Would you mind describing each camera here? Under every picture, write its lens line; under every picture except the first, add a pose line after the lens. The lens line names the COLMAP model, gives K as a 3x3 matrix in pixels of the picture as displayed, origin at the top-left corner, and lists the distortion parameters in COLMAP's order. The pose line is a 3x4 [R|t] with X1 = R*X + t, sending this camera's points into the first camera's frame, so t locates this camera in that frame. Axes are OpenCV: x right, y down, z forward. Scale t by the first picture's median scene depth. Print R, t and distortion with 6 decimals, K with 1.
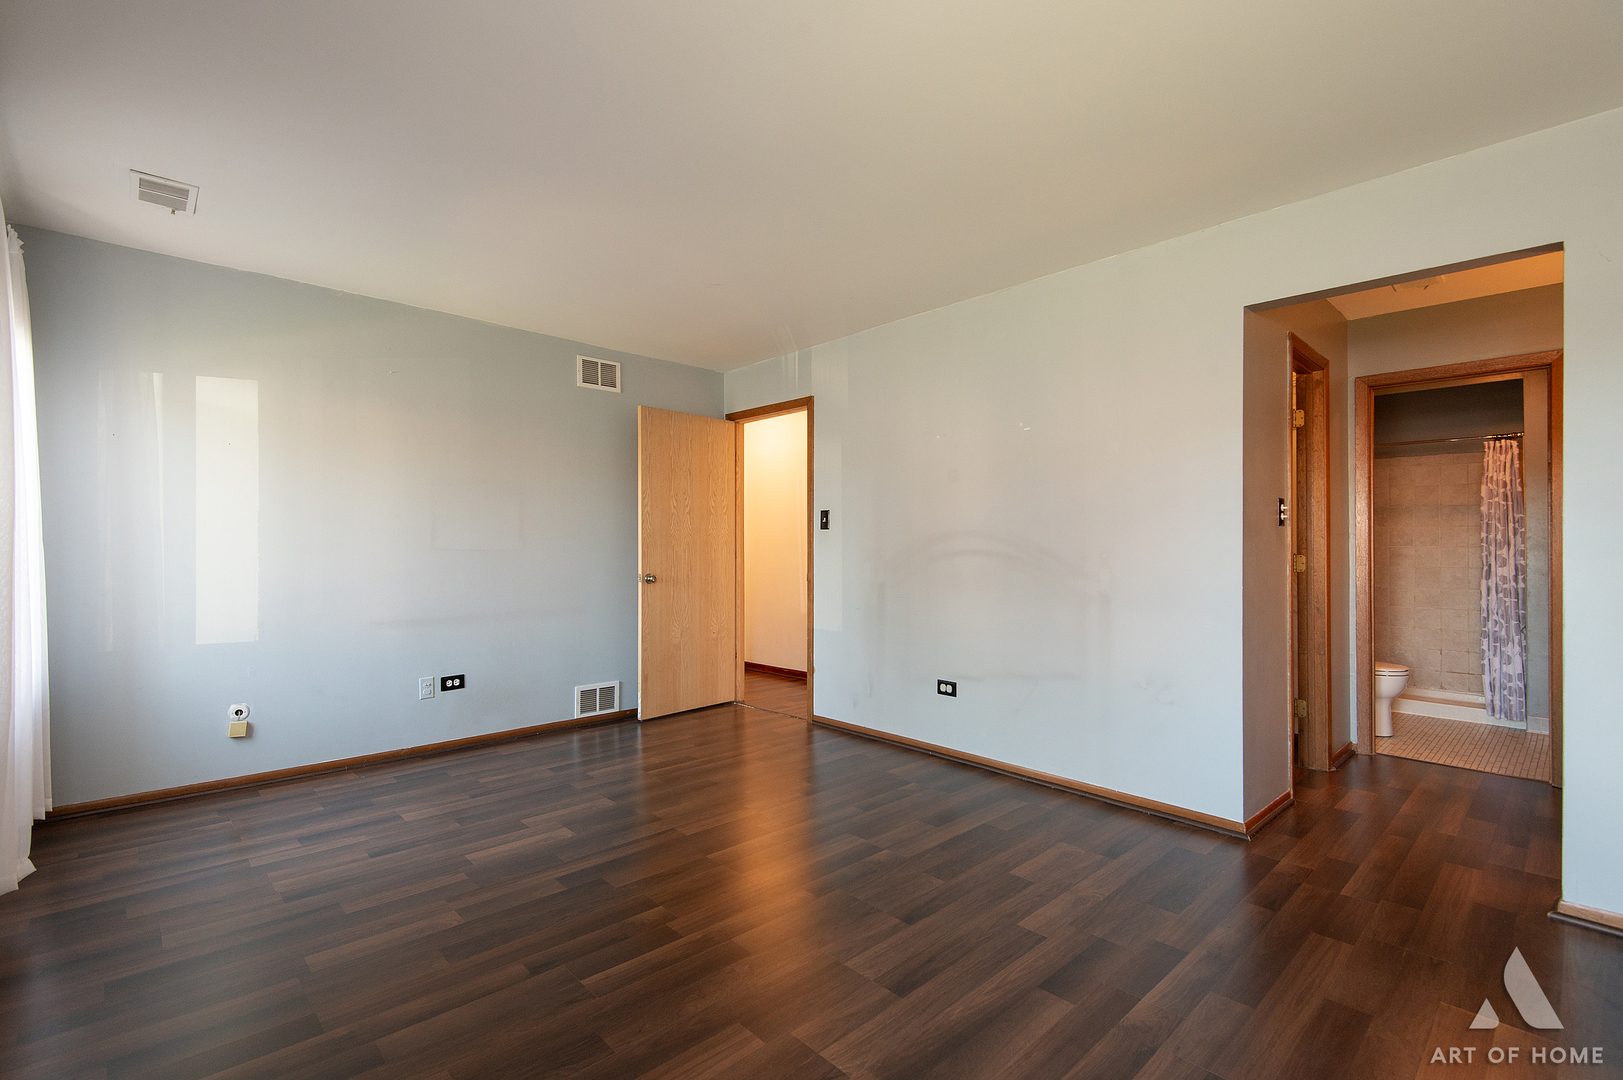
lens RADIAL K [[731.9, 0, 811.5], [0, 731.9, 540.0], [0, 0, 1]] dist [-0.000700, -0.000845]
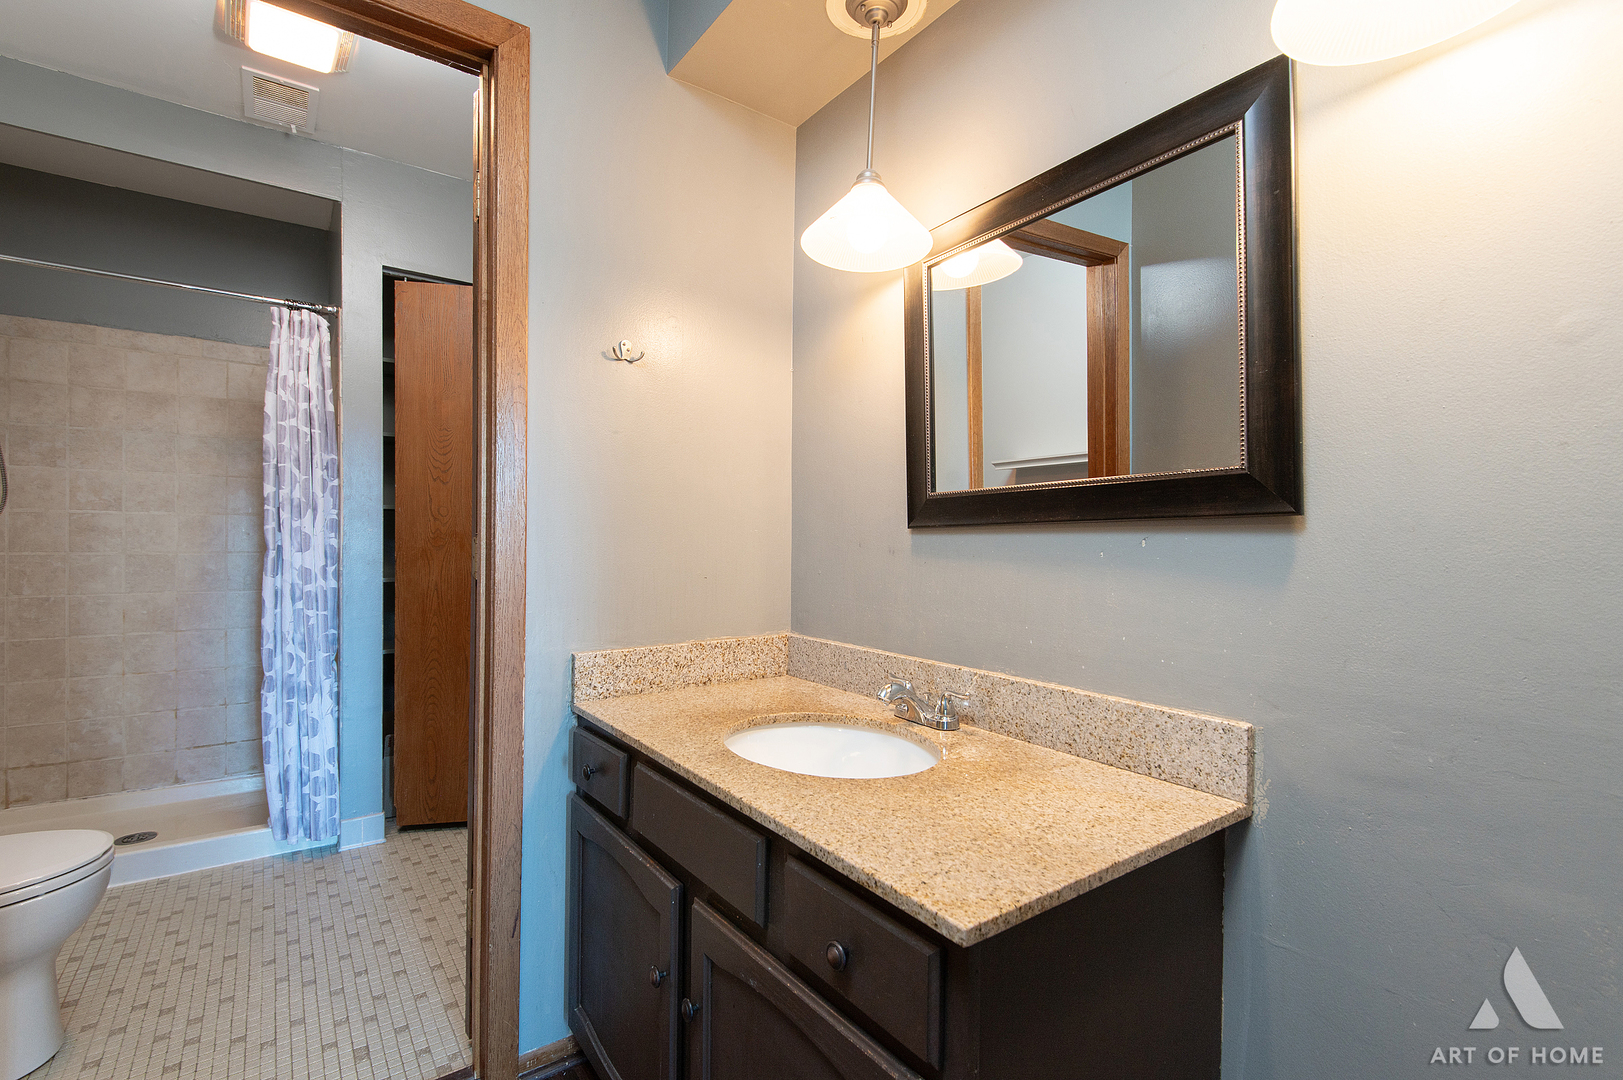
lens RADIAL K [[731.9, 0, 811.5], [0, 731.9, 540.0], [0, 0, 1]] dist [-0.000700, -0.000845]
pose [[0.121621, -0.006857, 0.992553, 0.468773], [-0.017501, 0.999806, 0.009052, 0.017740], [-0.992422, -0.018472, 0.121478, 0.574698]]
